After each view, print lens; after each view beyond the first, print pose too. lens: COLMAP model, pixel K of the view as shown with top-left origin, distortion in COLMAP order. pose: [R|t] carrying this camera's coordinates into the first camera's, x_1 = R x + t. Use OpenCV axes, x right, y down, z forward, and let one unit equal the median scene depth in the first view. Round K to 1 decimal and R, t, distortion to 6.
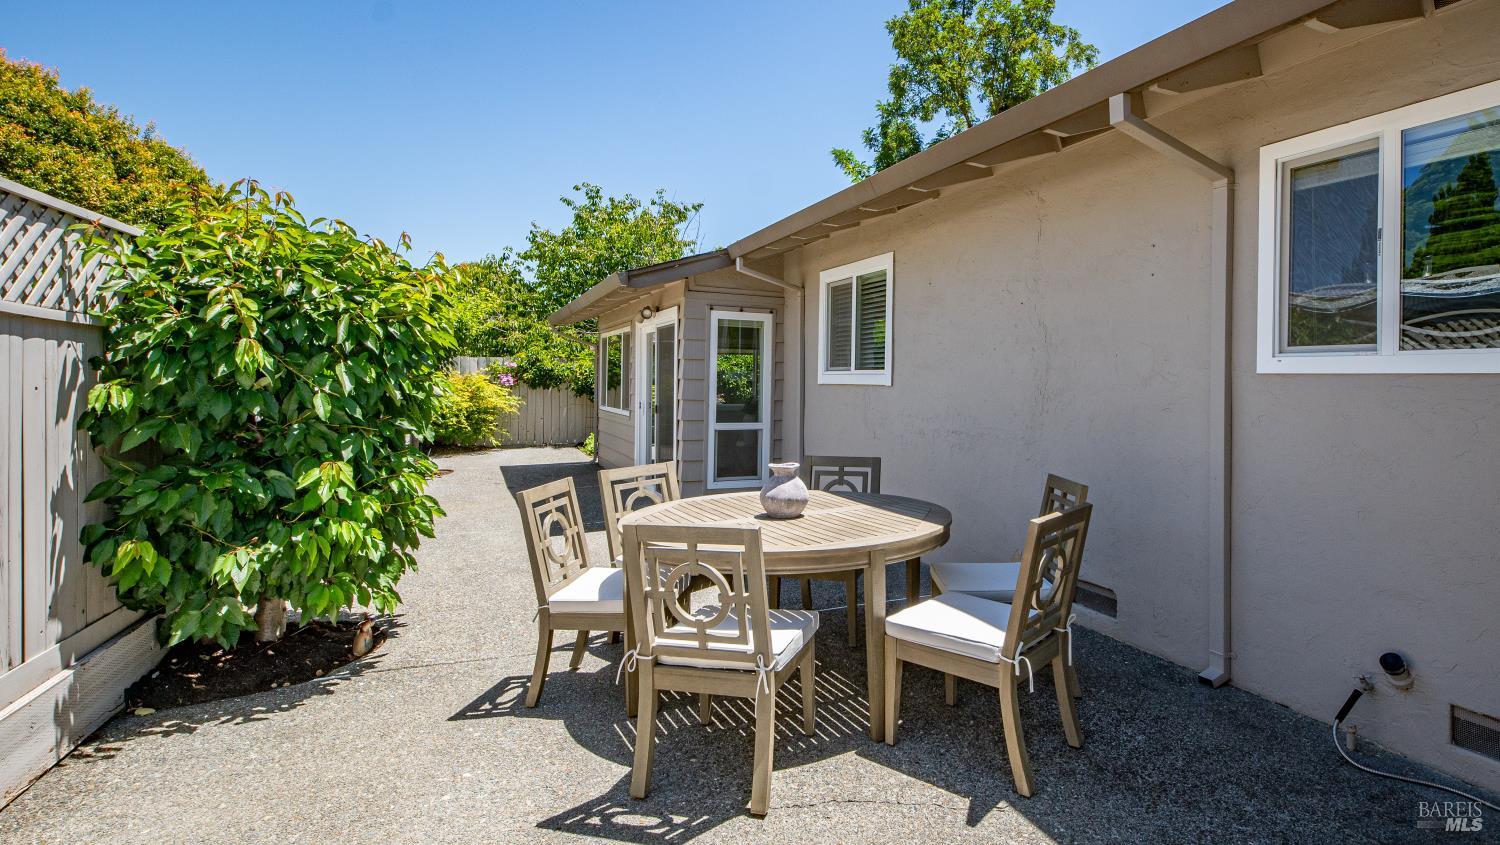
lens RADIAL K [[753.0, 0, 847.4], [0, 753.0, 384.3], [0, 0, 1]] dist [-0.011308, -0.000130]
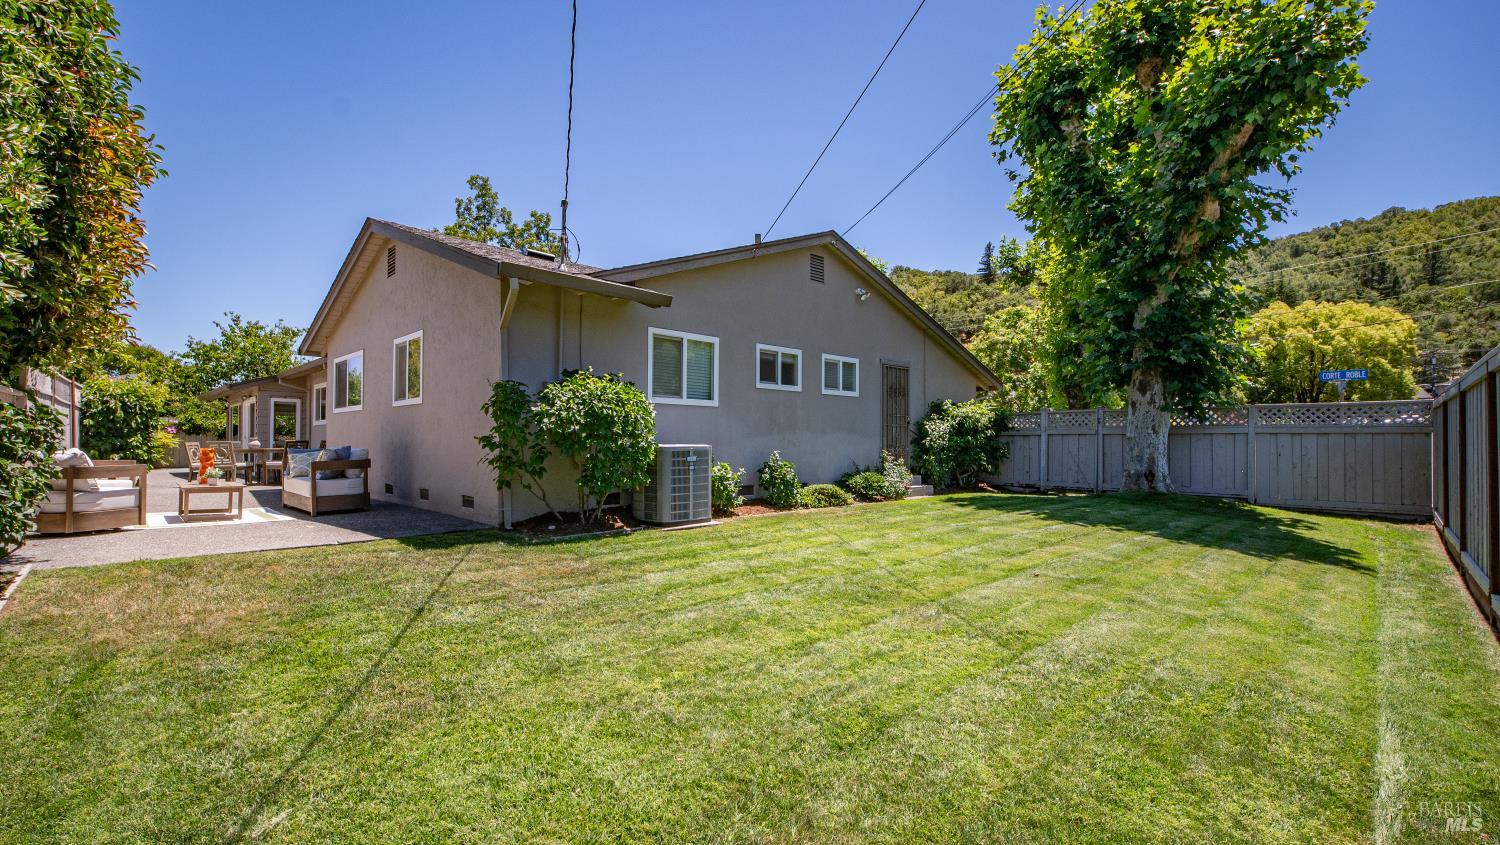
lens RADIAL K [[679.9, 0, 743.0], [0, 679.9, 419.4], [0, 0, 1]] dist [0.004261, -0.000383]
pose [[0.959749, -0.003167, 0.280841, 0.695684], [0.013650, 0.999281, -0.035376, 0.078462], [-0.280527, 0.037785, 0.959102, -1.647215]]
